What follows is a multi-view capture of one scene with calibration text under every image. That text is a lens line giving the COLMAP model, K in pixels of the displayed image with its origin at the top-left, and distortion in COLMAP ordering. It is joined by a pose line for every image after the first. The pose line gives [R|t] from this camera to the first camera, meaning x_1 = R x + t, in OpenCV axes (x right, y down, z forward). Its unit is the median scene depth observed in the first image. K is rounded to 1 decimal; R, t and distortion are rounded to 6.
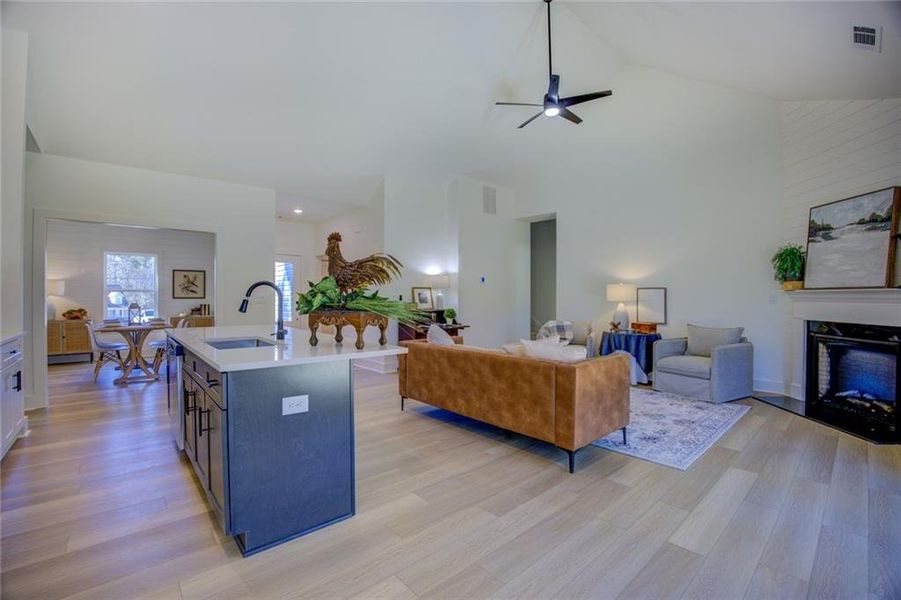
lens RADIAL K [[404.2, 0, 476.9], [0, 404.2, 288.6], [0, 0, 1]] dist [-0.003707, -0.000119]
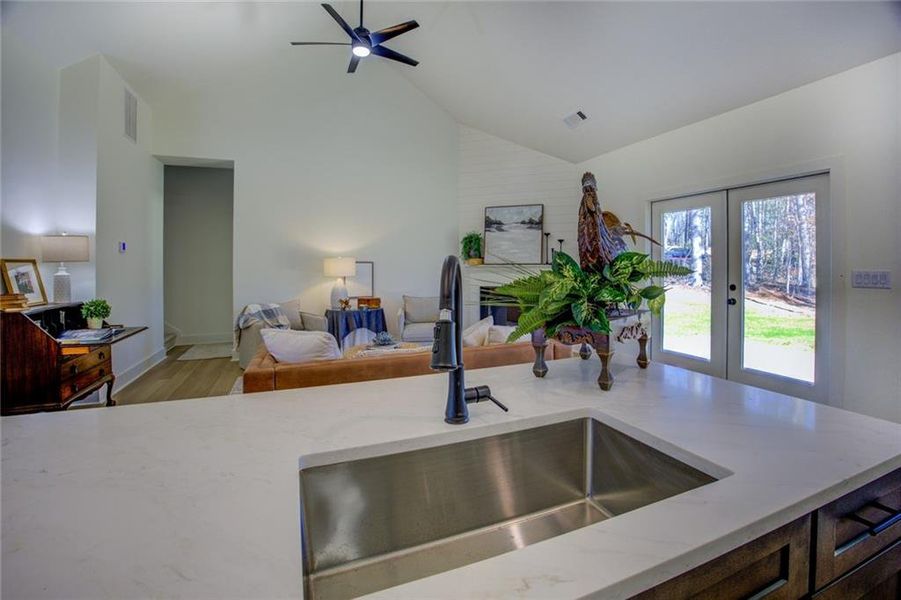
lens RADIAL K [[408.1, 0, 456.9], [0, 408.1, 262.8], [0, 0, 1]] dist [-0.034127, 0.001123]
pose [[0.396001, -0.001620, 0.918248, -0.537647], [-0.011082, 0.999917, 0.006543, -0.012569], [-0.918183, -0.012767, 0.395951, 0.523985]]
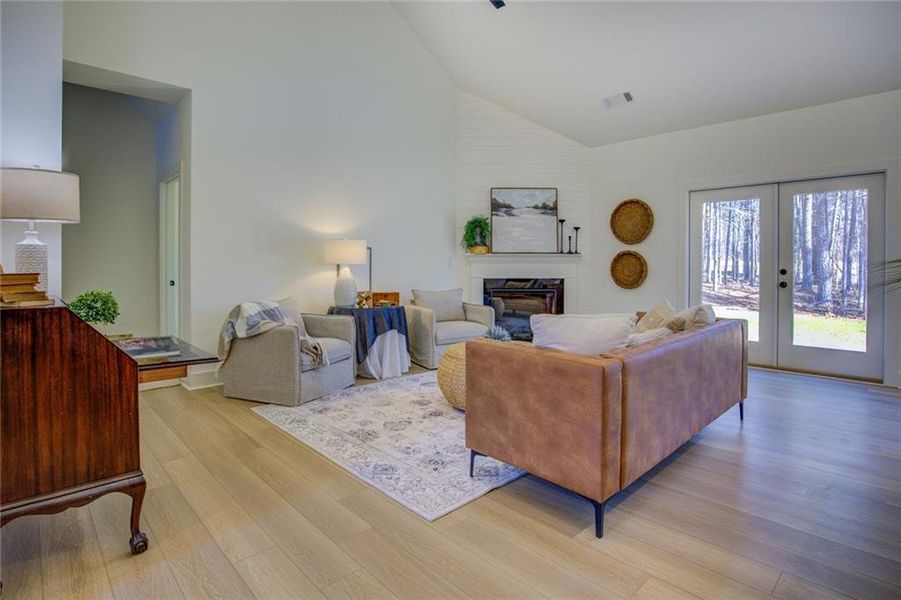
lens RADIAL K [[464.5, 0, 463.0], [0, 464.5, 269.4], [0, 0, 1]] dist [-0.038308, 0.000426]
pose [[0.009089, -0.010677, 0.999902, -0.602405], [-0.018784, 0.999765, 0.010846, 0.036675], [-0.999782, -0.018880, 0.008886, 1.076956]]
